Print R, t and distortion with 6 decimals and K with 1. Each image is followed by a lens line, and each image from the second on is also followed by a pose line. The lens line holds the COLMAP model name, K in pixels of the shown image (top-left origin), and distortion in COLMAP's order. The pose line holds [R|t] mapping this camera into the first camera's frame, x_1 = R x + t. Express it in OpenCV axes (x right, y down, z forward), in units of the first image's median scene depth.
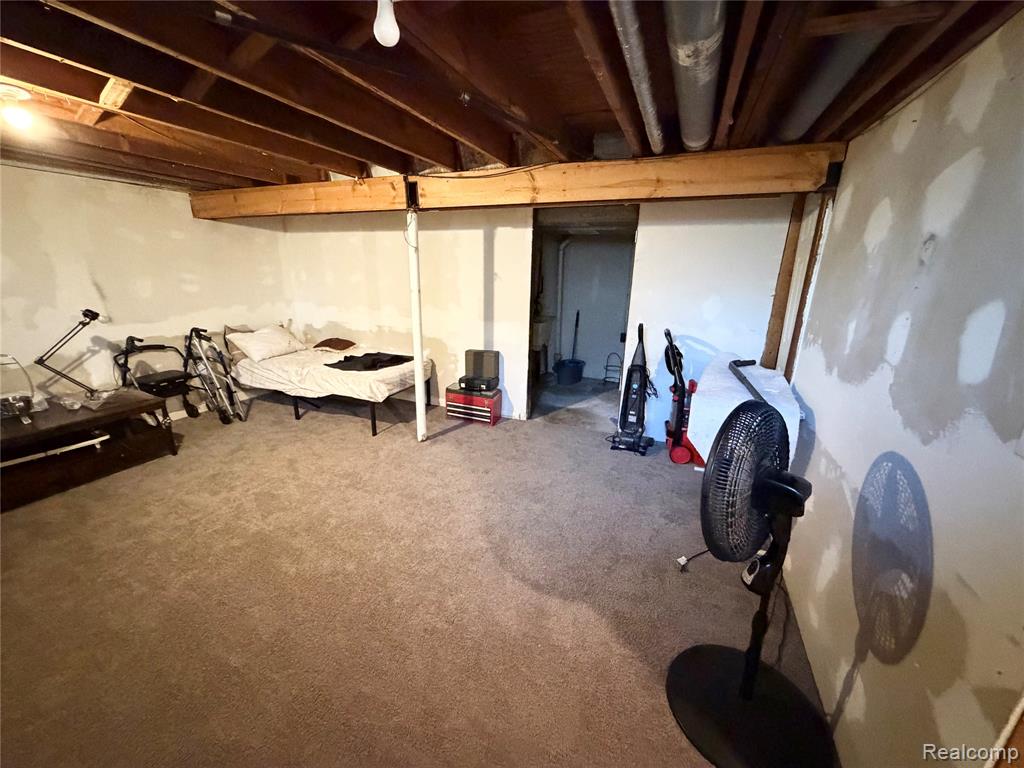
lens RADIAL K [[408.6, 0, 512.3], [0, 408.6, 386.5], [0, 0, 1]] dist [-0.001278, -0.000096]
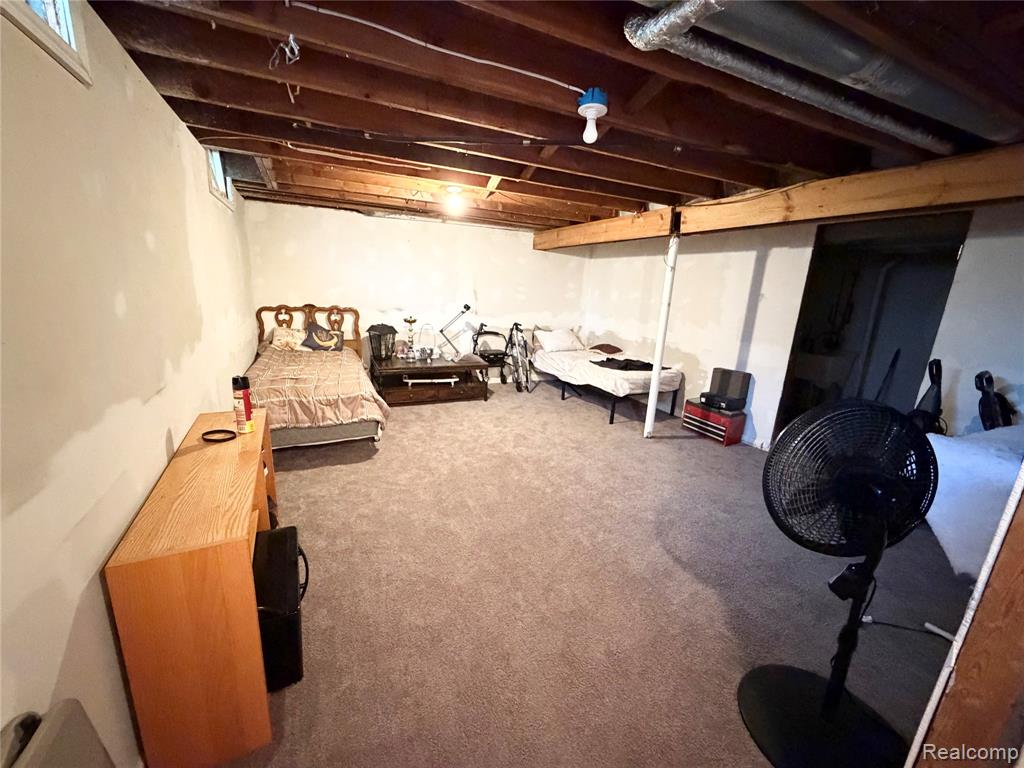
lens RADIAL K [[408.6, 0, 509.1], [0, 408.6, 384.1], [0, 0, 1]] dist [-0.001278, -0.000096]
pose [[0.743455, 0.175723, -0.645287, 0.196714], [-0.220312, 0.975358, 0.011780, 0.061571], [0.631457, 0.133406, 0.763849, -0.112462]]
